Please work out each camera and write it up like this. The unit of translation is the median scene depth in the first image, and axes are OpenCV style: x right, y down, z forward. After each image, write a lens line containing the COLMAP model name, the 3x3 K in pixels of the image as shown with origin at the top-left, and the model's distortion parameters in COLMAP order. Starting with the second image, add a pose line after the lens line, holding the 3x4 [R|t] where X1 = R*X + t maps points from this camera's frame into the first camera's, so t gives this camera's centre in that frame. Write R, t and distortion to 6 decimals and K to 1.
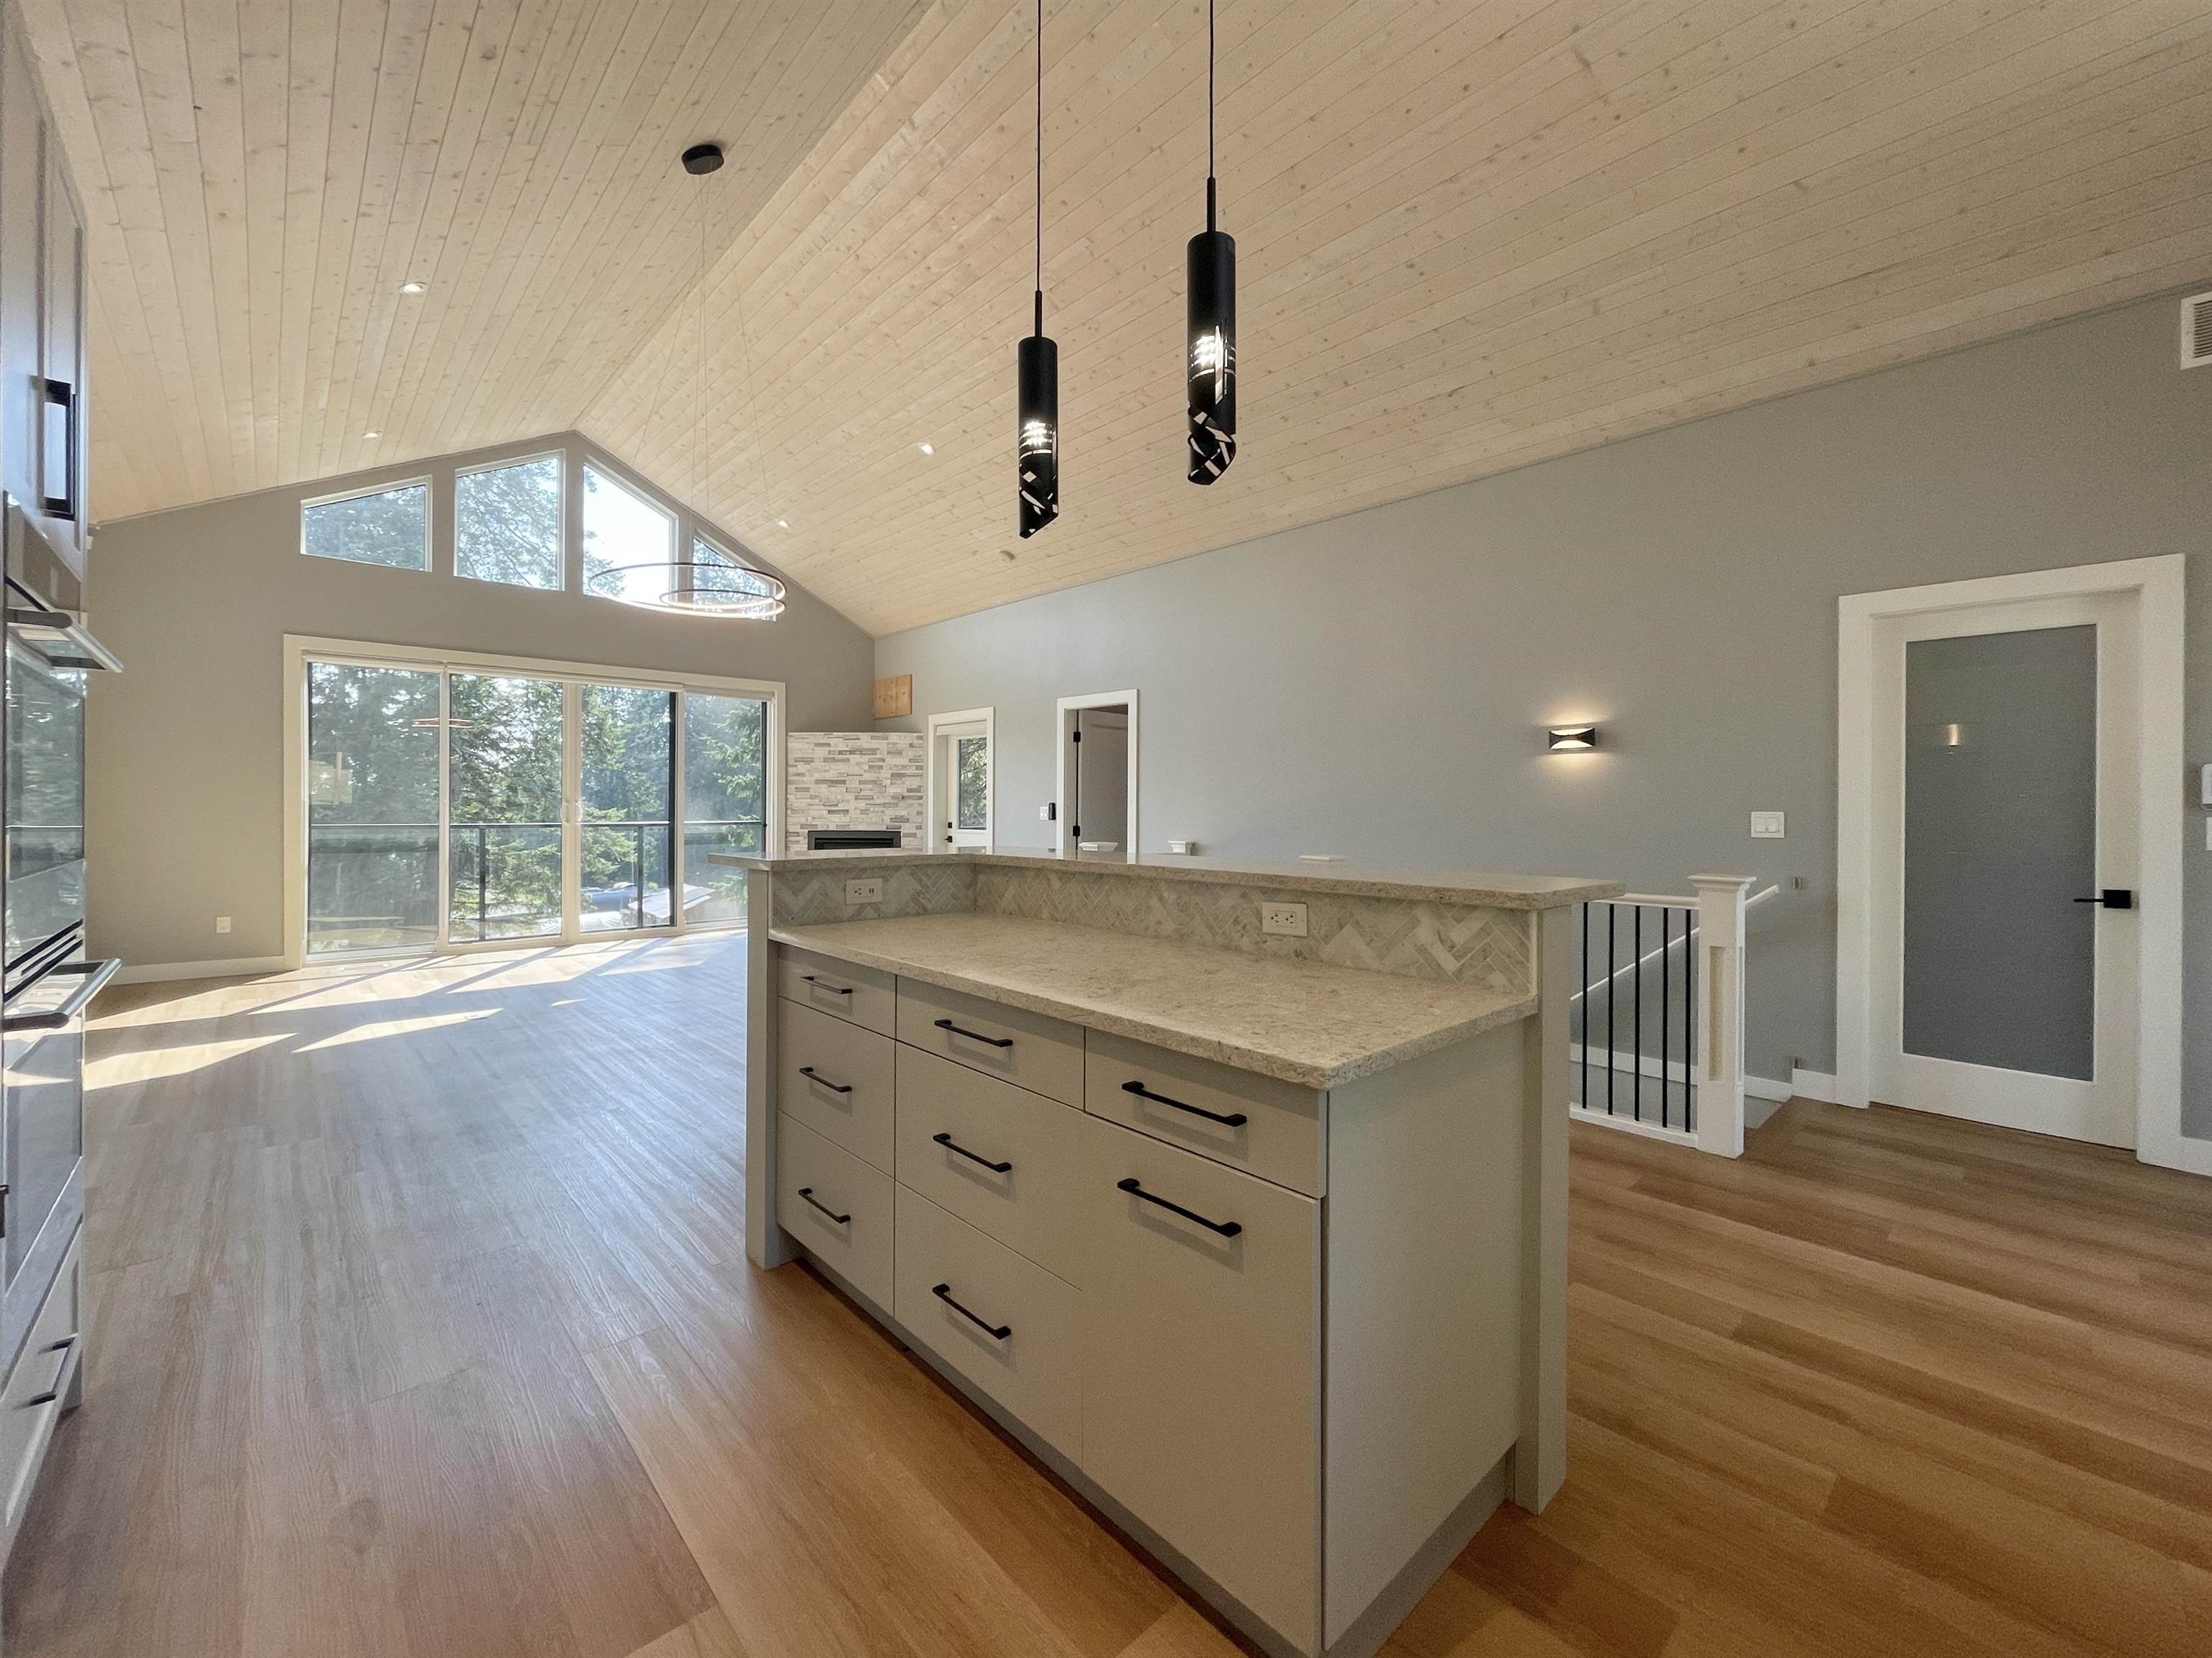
lens RADIAL K [[904.1, 0, 1108.2], [0, 904.1, 797.8], [0, 0, 1]] dist [-0.001661, -0.001769]
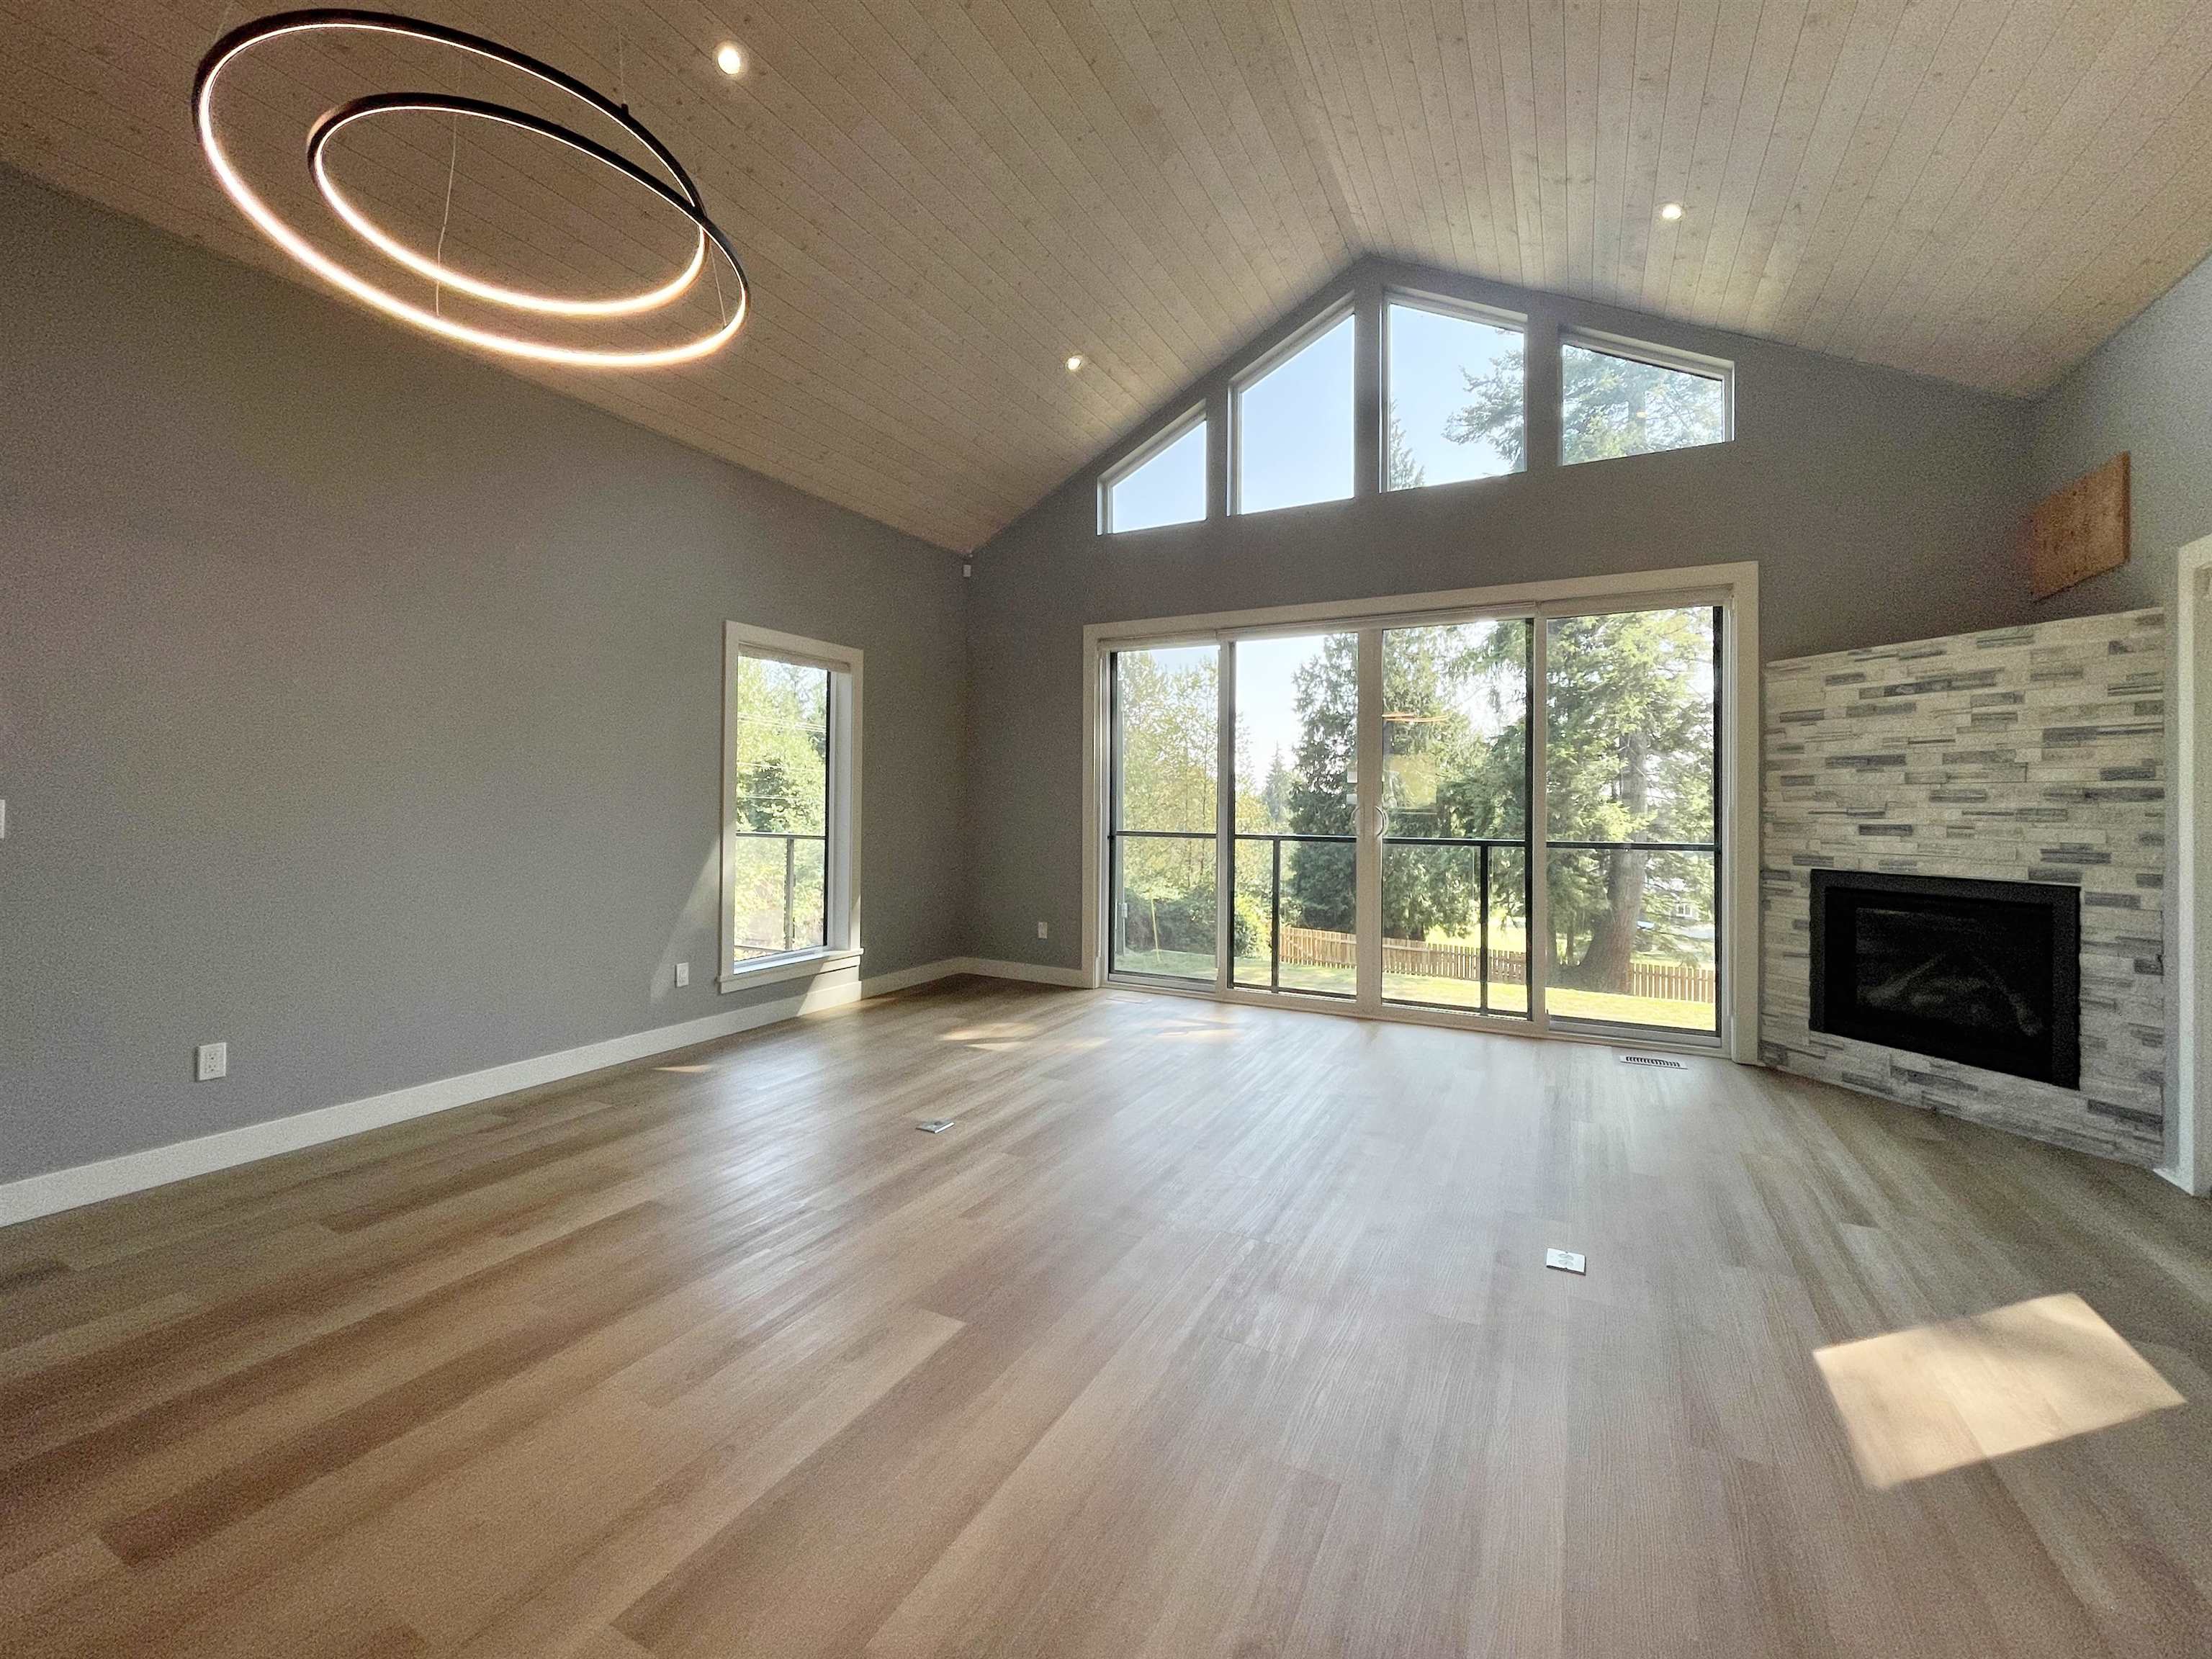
lens RADIAL K [[904.2, 0, 1098.9], [0, 904.2, 797.5], [0, 0, 1]] dist [-0.001661, -0.001769]
pose [[0.326410, -0.006492, -0.945206, -0.014844], [-0.000417, 0.999975, -0.007013, 0.003598], [0.945228, 0.002684, 0.326400, 0.506440]]
